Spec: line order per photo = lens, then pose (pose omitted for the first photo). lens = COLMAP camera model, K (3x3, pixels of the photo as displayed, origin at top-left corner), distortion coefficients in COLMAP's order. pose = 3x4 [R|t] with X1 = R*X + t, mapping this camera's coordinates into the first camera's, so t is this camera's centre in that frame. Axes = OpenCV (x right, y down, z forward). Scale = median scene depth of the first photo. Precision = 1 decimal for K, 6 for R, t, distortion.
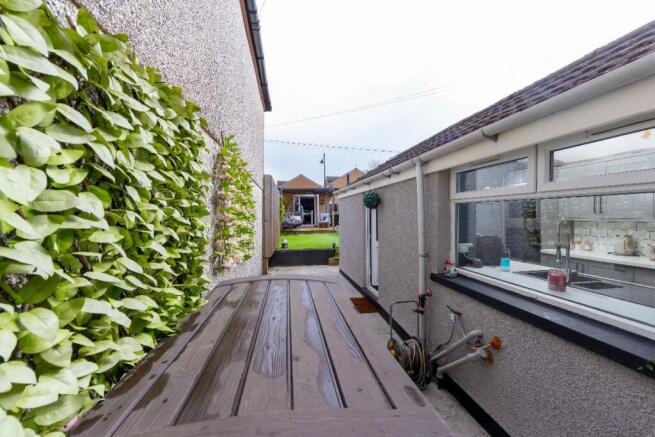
lens RADIAL K [[254.4, 0, 327.6], [0, 254.4, 218.0], [0, 0, 1]] dist [-0.014005, -0.000250]
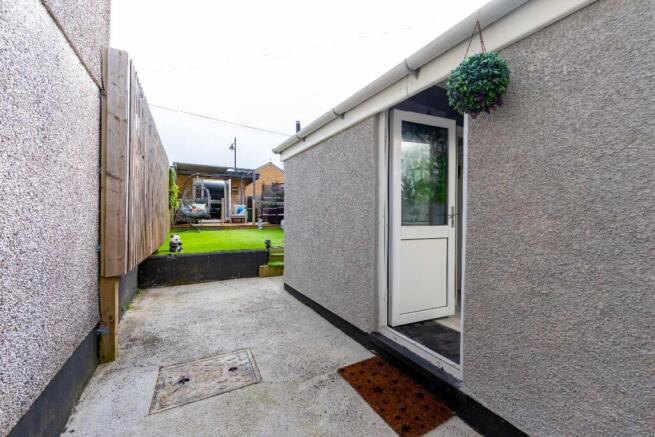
lens RADIAL K [[254.4, 0, 327.6], [0, 254.4, 217.3], [0, 0, 1]] dist [-0.014005, -0.000250]
pose [[0.938340, 0.007028, 0.345644, -0.037973], [-0.004072, 0.999949, -0.009276, 0.036761], [-0.345691, 0.007297, 0.938320, 0.281915]]
